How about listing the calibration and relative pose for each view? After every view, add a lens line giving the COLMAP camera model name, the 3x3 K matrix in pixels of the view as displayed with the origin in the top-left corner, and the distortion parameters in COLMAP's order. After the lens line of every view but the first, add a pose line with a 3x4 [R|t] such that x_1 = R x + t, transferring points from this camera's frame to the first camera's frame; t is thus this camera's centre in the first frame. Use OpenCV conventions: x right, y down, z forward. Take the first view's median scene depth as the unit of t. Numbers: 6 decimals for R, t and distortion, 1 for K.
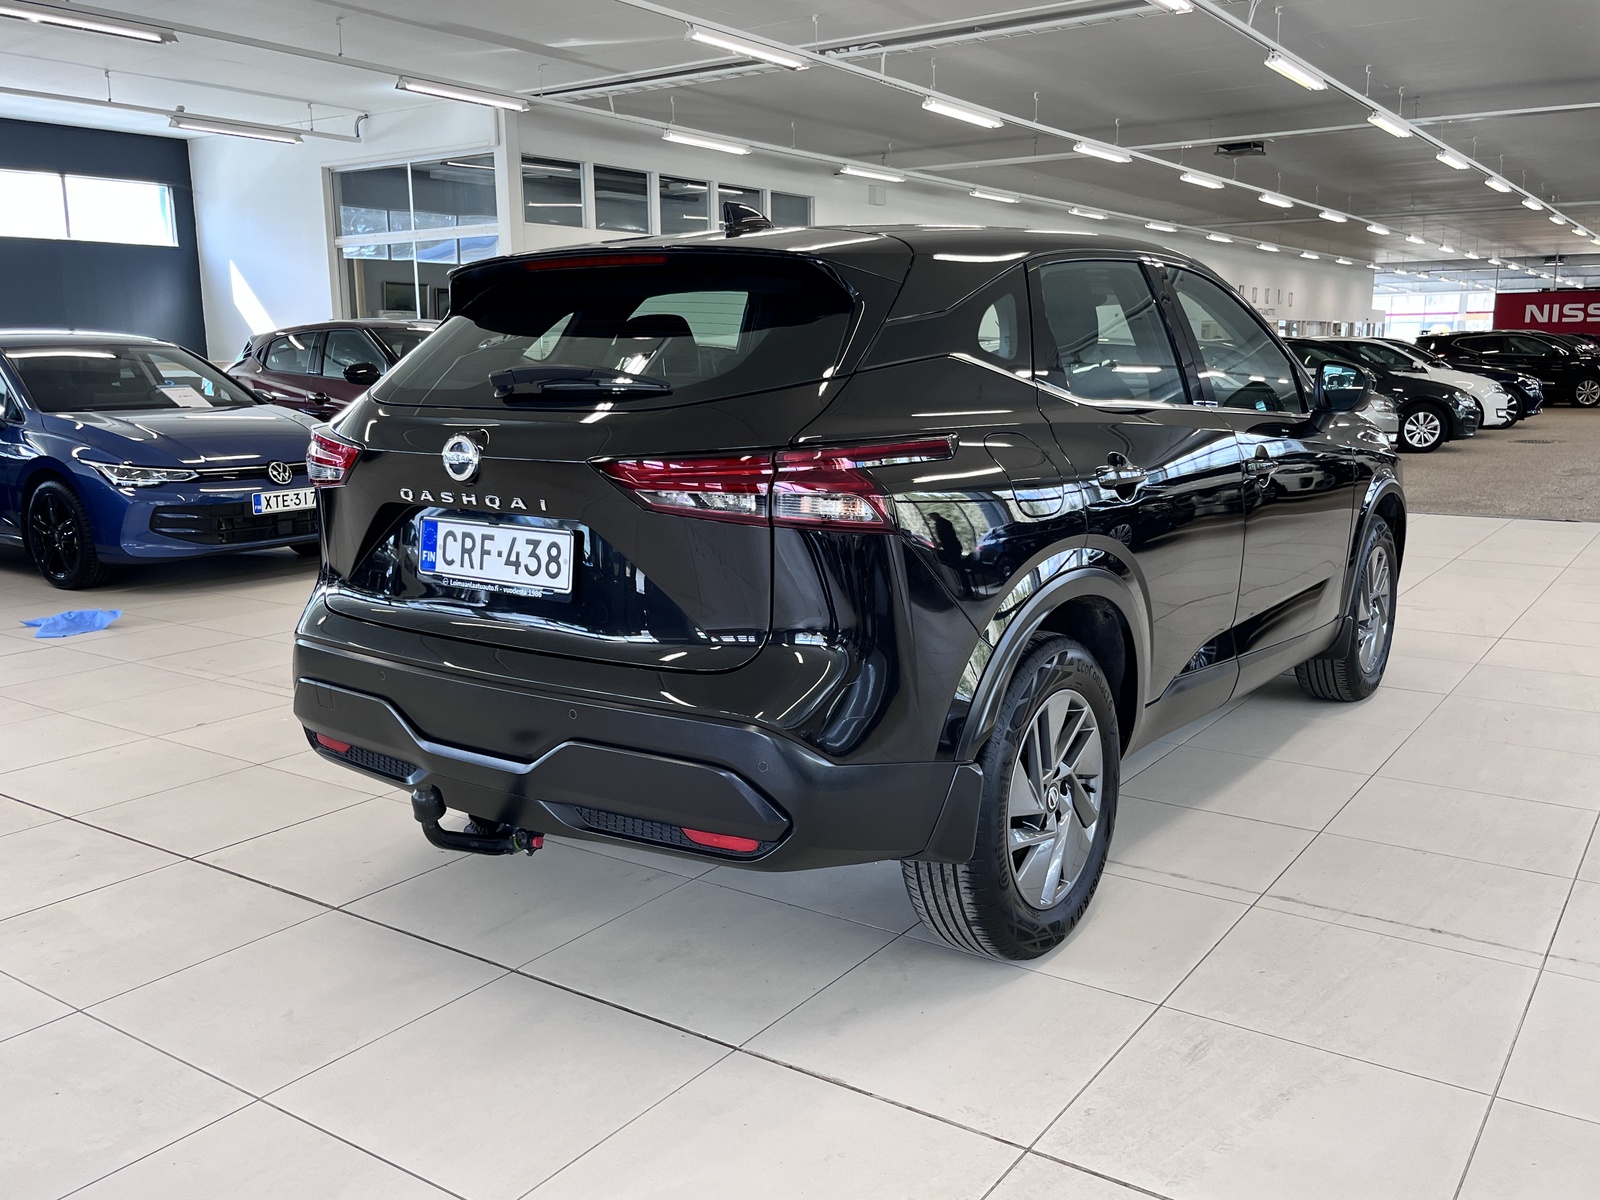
lens RADIAL K [[1352.7, 0, 800.2], [0, 1352.7, 577.5], [0, 0, 1]] dist [0.108927, -0.186054]
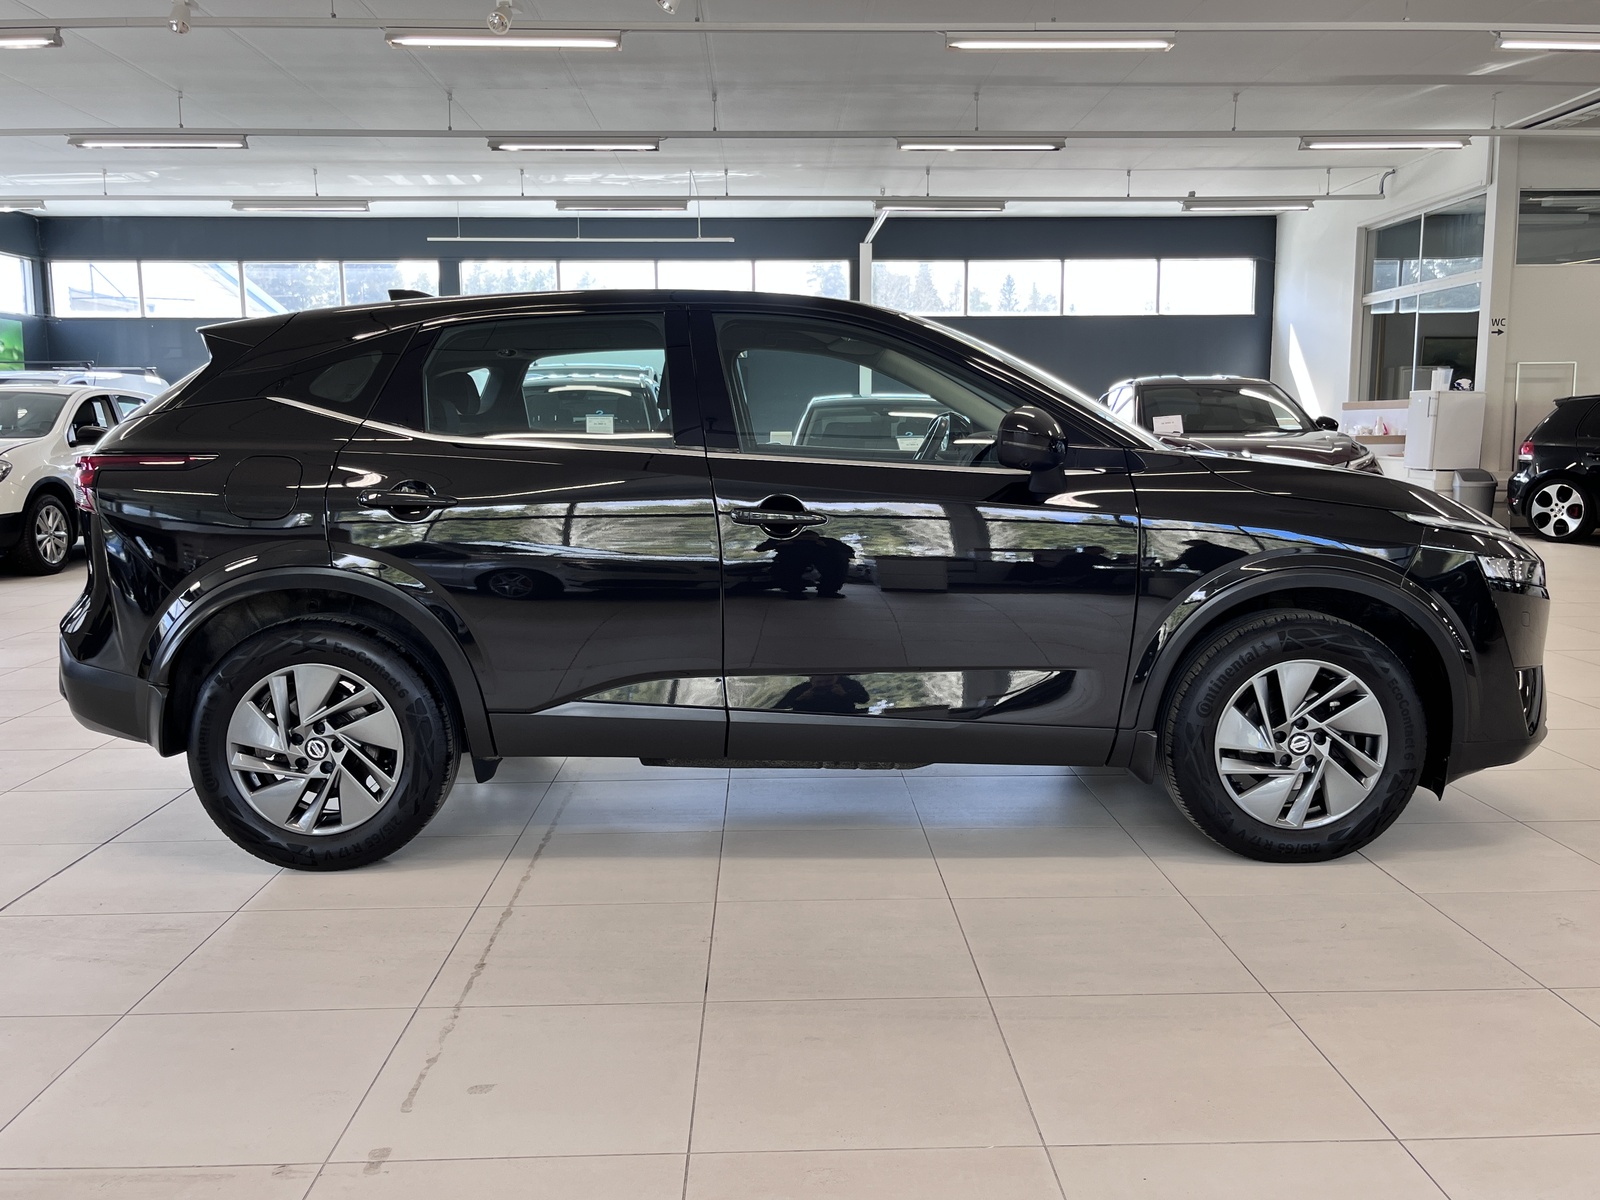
lens RADIAL K [[1324.9, 0, 800.0], [0, 1324.9, 600.0], [0, 0, 1]] dist [0.013363, 0.008372]
pose [[0.587673, 0.106798, -0.802019, 0.238612], [-0.123775, 0.991449, 0.041328, -0.013799], [0.799575, 0.074983, 0.595867, 0.103625]]
